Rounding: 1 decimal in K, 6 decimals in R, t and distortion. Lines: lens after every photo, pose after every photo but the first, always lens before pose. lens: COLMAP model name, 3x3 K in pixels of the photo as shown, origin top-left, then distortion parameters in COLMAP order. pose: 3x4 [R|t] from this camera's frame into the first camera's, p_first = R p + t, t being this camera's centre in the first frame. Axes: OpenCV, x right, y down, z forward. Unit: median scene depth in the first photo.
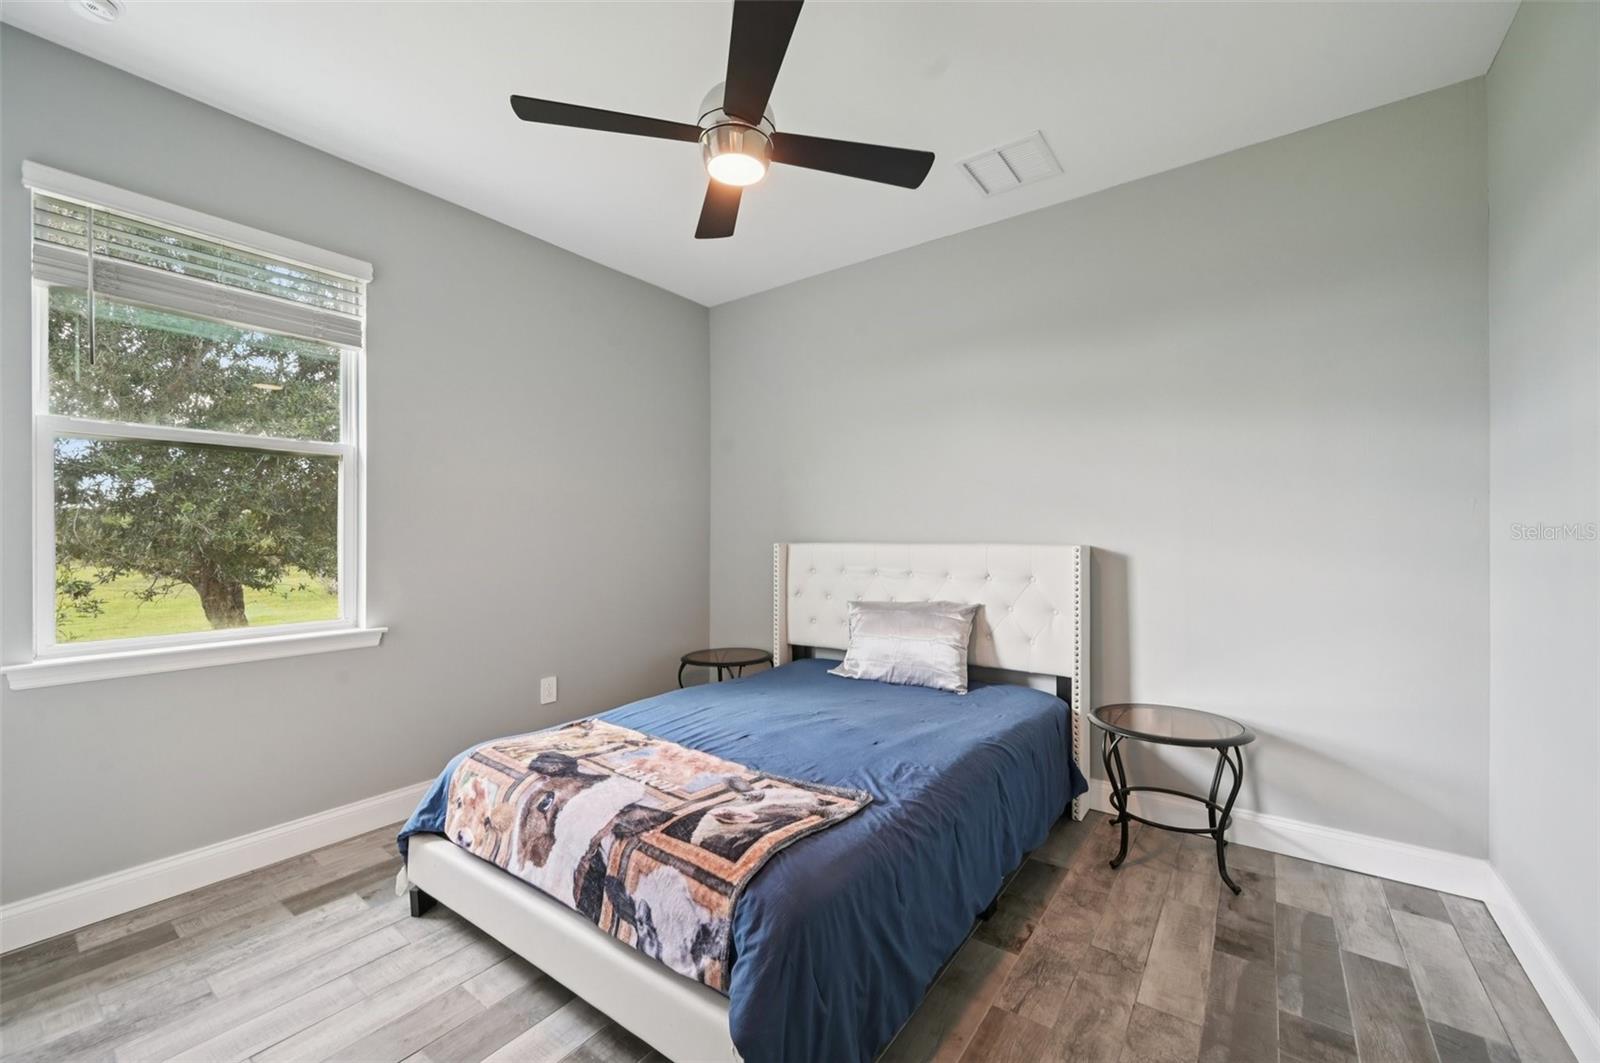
lens RADIAL K [[635.0, 0, 803.0], [0, 635.0, 535.8], [0, 0, 1]] dist [-0.000604, 0.000003]
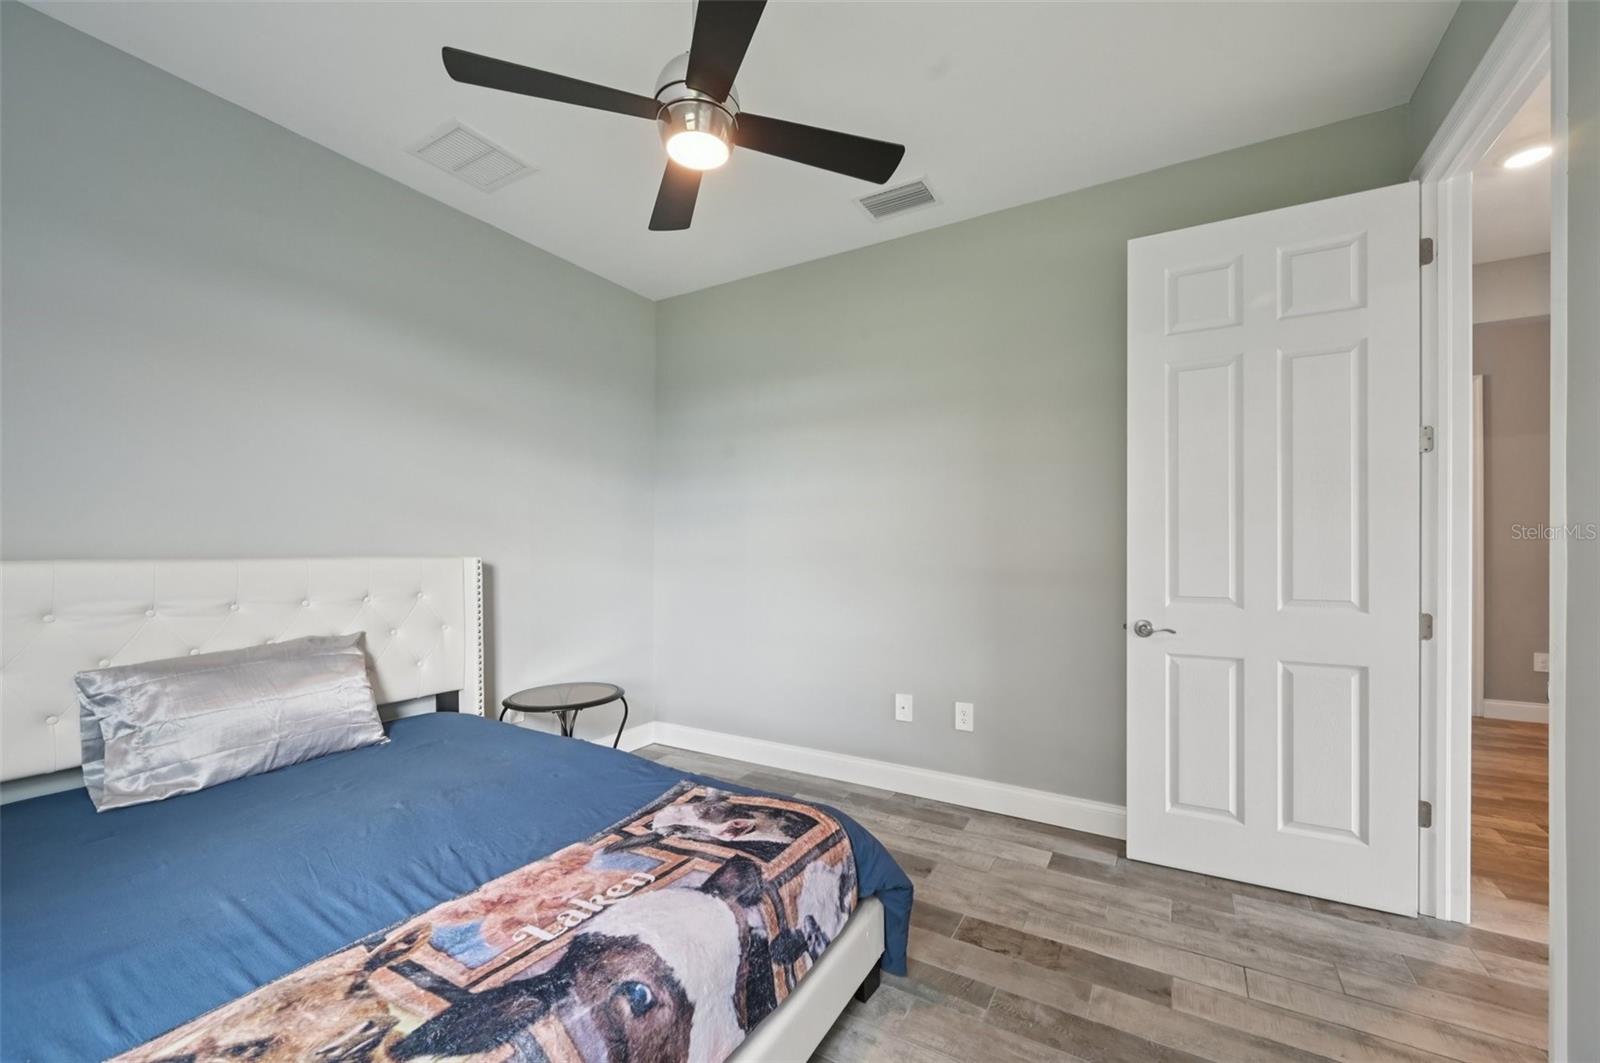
lens RADIAL K [[634.2, 0, 803.9], [0, 634.2, 555.7], [0, 0, 1]] dist [0.000171, 0.000003]
pose [[-0.111837, -0.006974, 0.993702, -0.975065], [-0.000087, 0.999975, 0.007008, 0.007955], [-0.993727, 0.000697, -0.111834, 0.889251]]
